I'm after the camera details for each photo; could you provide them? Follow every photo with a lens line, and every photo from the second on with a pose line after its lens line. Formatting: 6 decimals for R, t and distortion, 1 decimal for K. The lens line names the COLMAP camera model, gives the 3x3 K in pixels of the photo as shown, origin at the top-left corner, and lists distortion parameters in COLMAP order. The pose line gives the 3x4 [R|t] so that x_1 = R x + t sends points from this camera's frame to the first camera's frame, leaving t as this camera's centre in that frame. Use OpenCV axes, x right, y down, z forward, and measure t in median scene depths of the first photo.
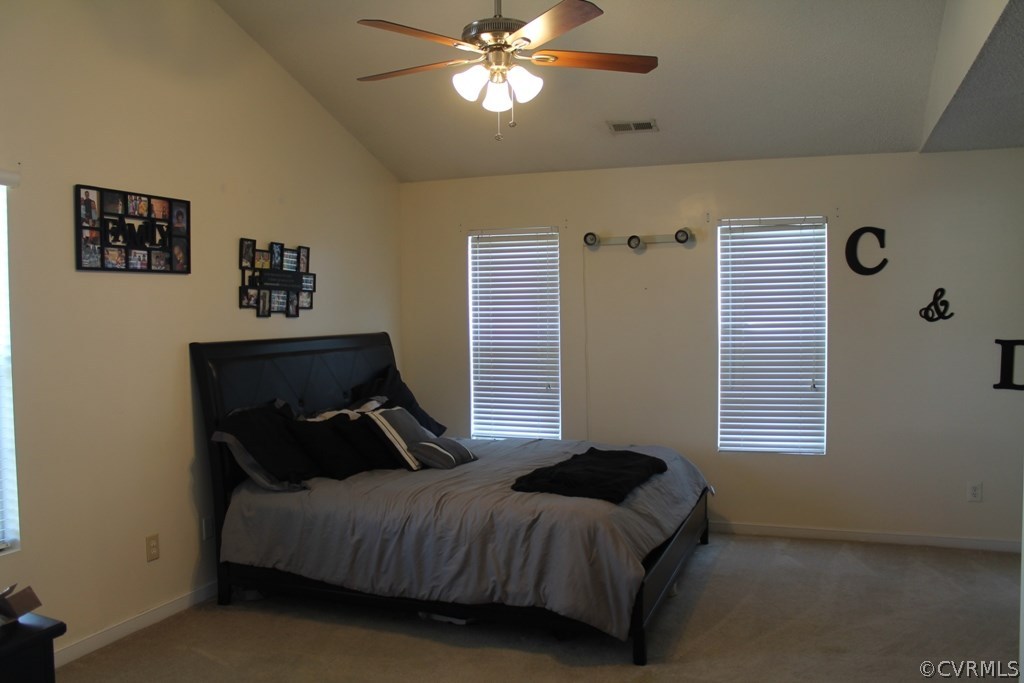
lens RADIAL K [[857.9, 0, 512.5], [0, 857.9, 337.7], [0, 0, 1]] dist [-0.092993, 0.003474]
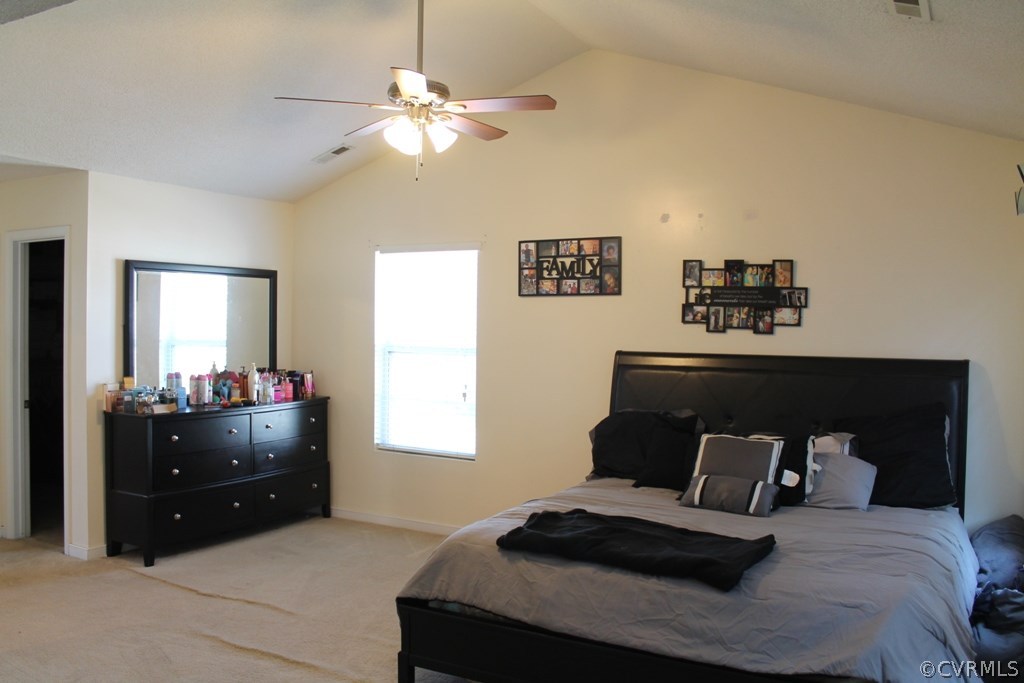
lens RADIAL K [[857.9, 0, 512.1], [0, 857.9, 341.4], [0, 0, 1]] dist [-0.092993, 0.003474]
pose [[-0.155880, 0.035902, -0.987123, 0.809704], [-0.039455, 0.998315, 0.042539, -0.049800], [0.986988, 0.045578, -0.154201, 0.950239]]
